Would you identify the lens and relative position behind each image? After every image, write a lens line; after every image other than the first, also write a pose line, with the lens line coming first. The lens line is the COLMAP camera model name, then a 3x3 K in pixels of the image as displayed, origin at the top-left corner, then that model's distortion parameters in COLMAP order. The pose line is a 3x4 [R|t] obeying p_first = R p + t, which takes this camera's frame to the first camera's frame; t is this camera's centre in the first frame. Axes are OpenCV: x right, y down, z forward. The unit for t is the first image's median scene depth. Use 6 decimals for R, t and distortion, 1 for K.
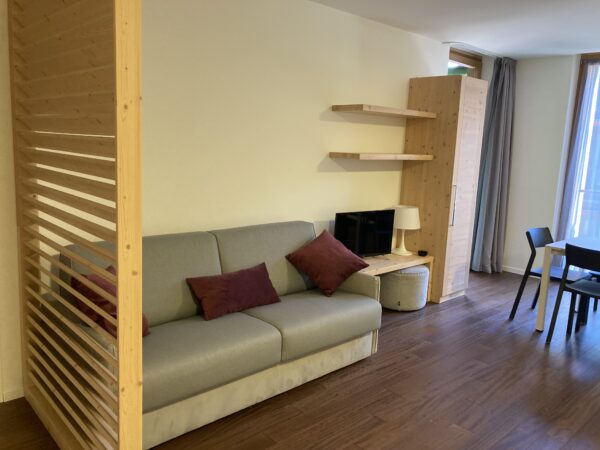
lens RADIAL K [[484.5, 0, 300.0], [0, 484.5, 225.0], [0, 0, 1]] dist [0.070337, -0.103135]
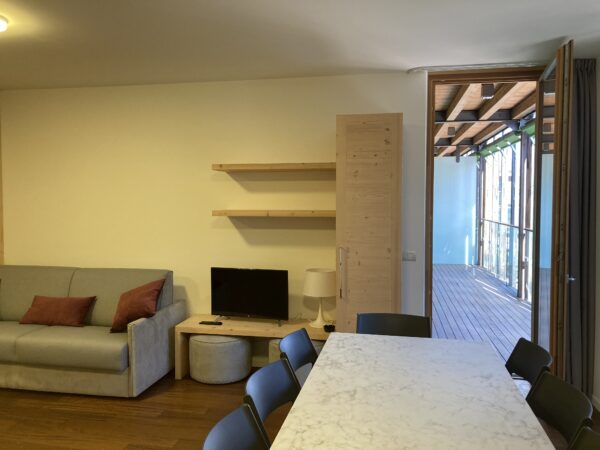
lens RADIAL K [[484.5, 0, 300.0], [0, 484.5, 225.0], [0, 0, 1]] dist [0.070337, -0.103135]
pose [[0.587850, -0.004871, -0.808955, 0.954622], [-0.113729, 0.989553, -0.088602, -0.040137], [0.800936, 0.144086, 0.581155, 0.488207]]
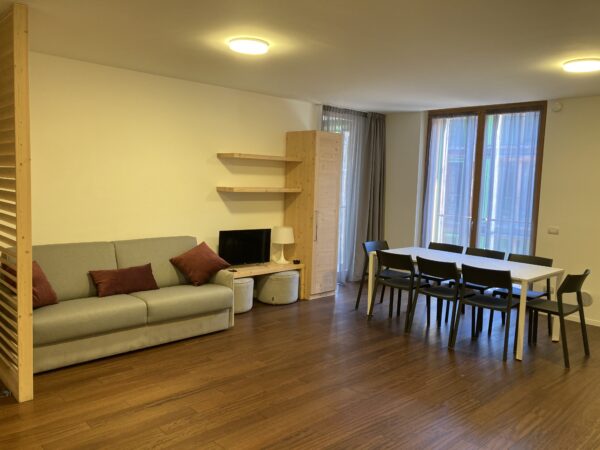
lens RADIAL K [[484.5, 0, 300.0], [0, 484.5, 225.0], [0, 0, 1]] dist [0.070337, -0.103135]
pose [[0.999867, -0.013622, 0.009003, 0.268246], [0.014245, 0.997210, -0.073282, 0.057865], [-0.007979, 0.073400, 0.997271, -0.342978]]
